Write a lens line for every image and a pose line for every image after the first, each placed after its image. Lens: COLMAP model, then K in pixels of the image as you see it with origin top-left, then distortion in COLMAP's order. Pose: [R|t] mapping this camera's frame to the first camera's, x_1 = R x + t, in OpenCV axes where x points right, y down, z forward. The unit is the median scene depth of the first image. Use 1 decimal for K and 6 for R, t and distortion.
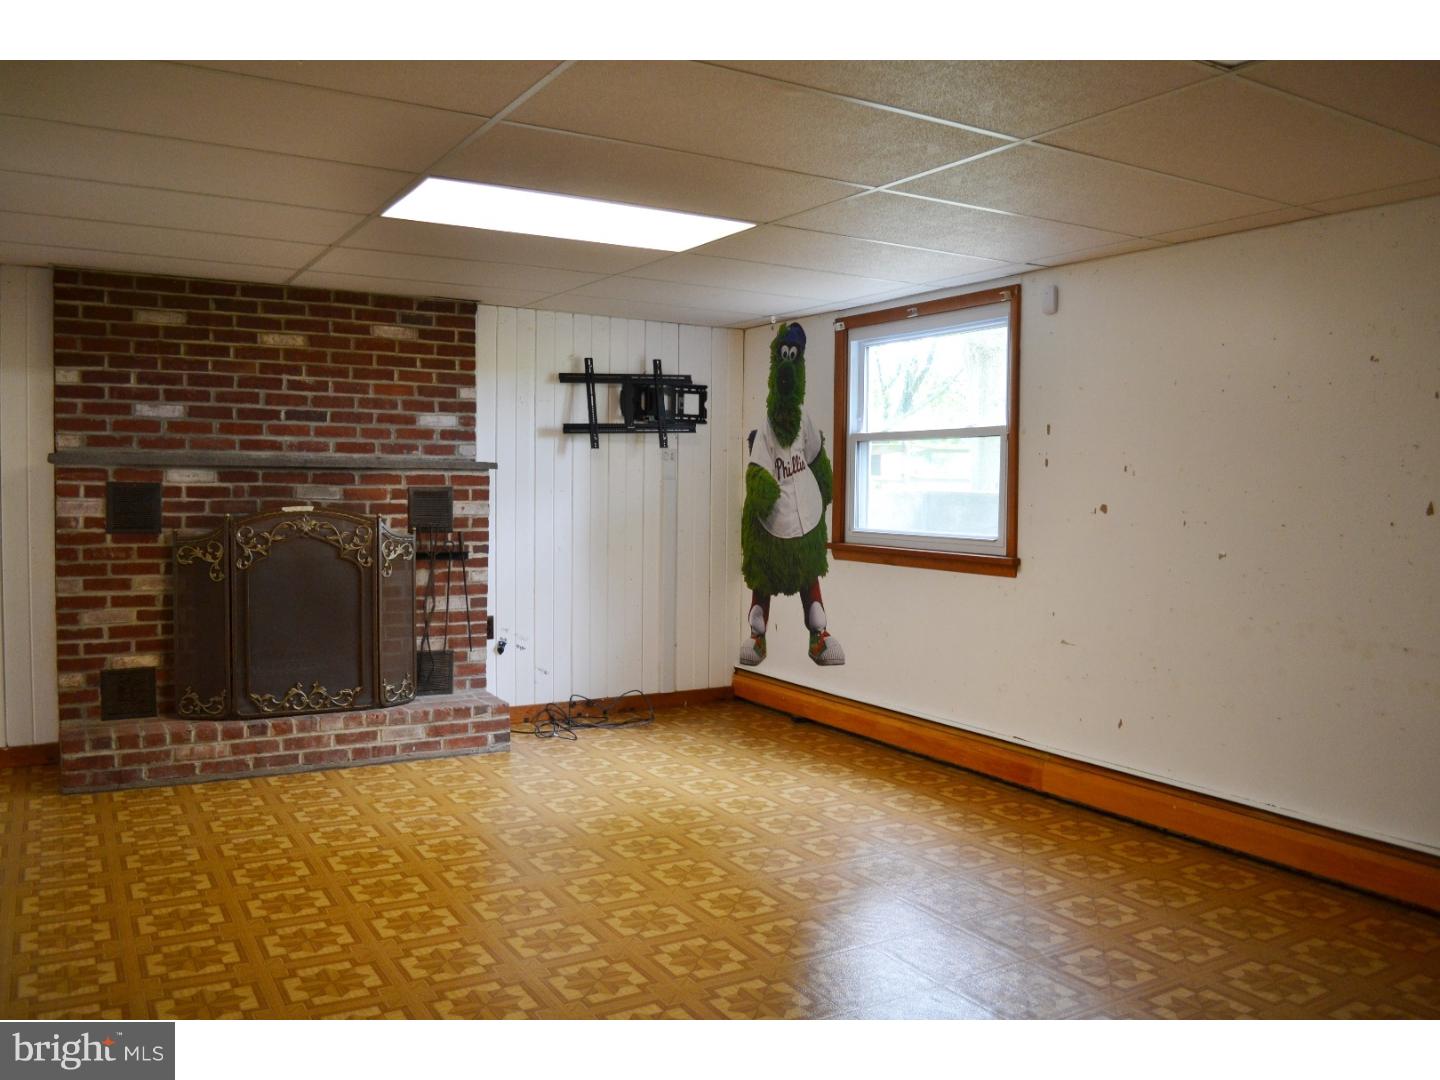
lens RADIAL K [[1170.1, 0, 719.5], [0, 1170.1, 538.6], [0, 0, 1]] dist [-0.072988, 0.004480]
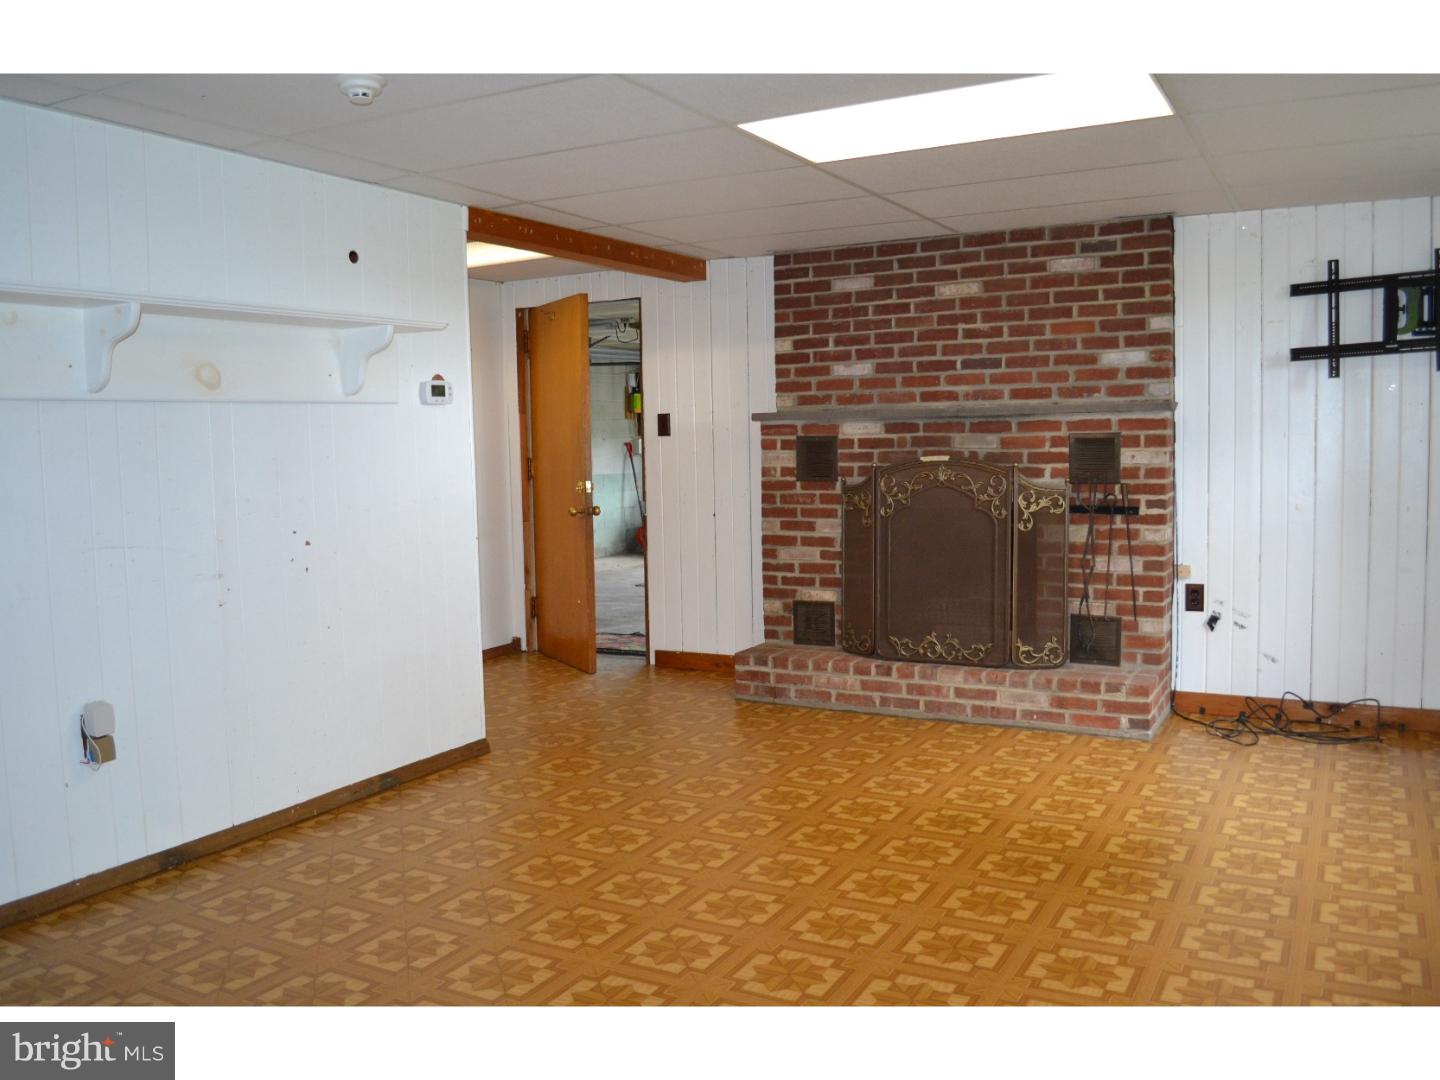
lens RADIAL K [[1170.1, 0, 721.3], [0, 1170.1, 543.9], [0, 0, 1]] dist [-0.072988, 0.004480]
pose [[0.503198, 0.049383, -0.862759, 0.404852], [-0.017483, 0.998743, 0.046969, 0.004306], [0.863994, -0.008552, 0.503429, 0.321398]]
